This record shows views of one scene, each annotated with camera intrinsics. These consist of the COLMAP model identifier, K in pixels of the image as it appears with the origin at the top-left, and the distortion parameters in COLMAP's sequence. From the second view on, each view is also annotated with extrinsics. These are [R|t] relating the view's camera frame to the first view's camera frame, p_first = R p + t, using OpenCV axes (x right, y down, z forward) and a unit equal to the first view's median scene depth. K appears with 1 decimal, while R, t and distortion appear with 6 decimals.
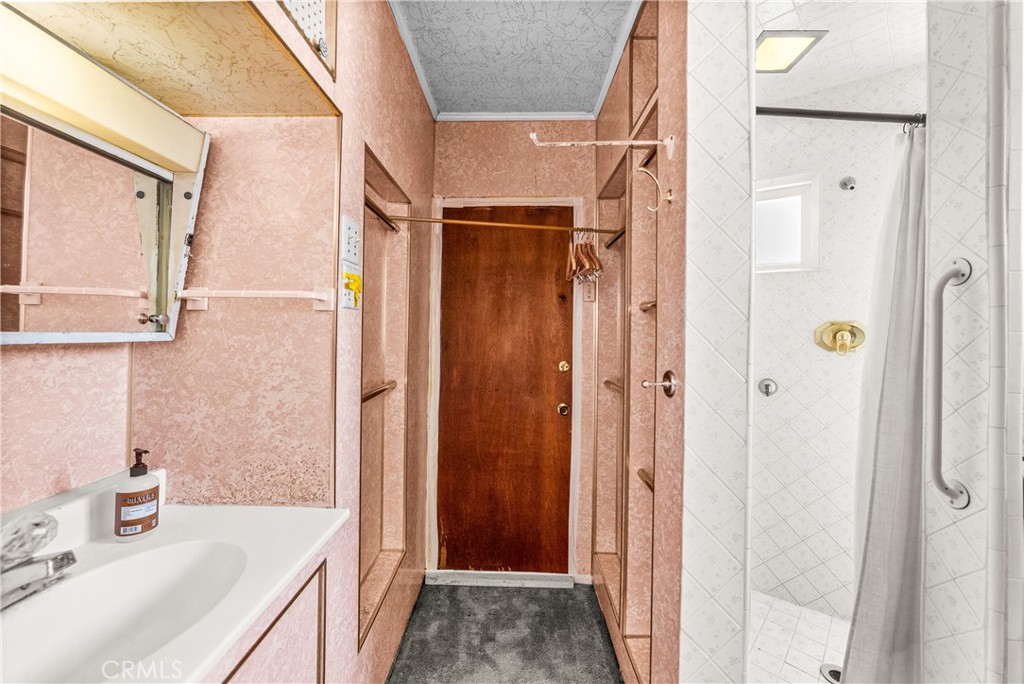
lens RADIAL K [[413.6, 0, 512.6], [0, 413.6, 339.3], [0, 0, 1]] dist [-0.018804, 0.007482]
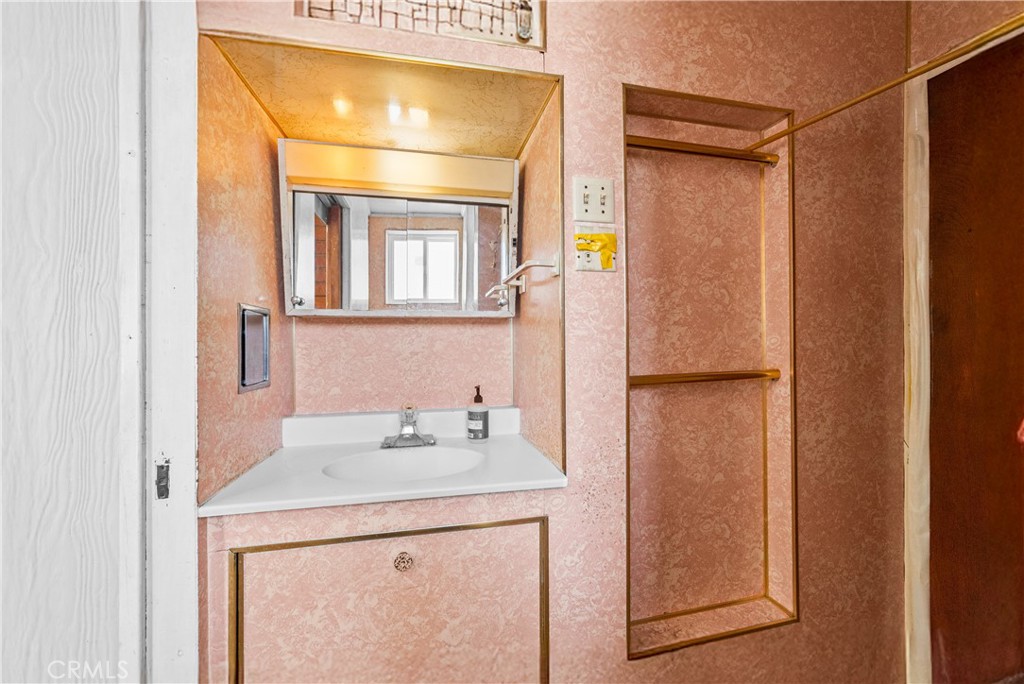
lens RADIAL K [[407.2, 0, 507.5], [0, 407.2, 343.7], [0, 0, 1]] dist [0.000295, 0.000282]
pose [[0.231194, -0.009579, -0.972861, 0.300514], [-0.000921, 0.999949, -0.010065, 0.062688], [0.972907, 0.003223, 0.231173, 0.375070]]
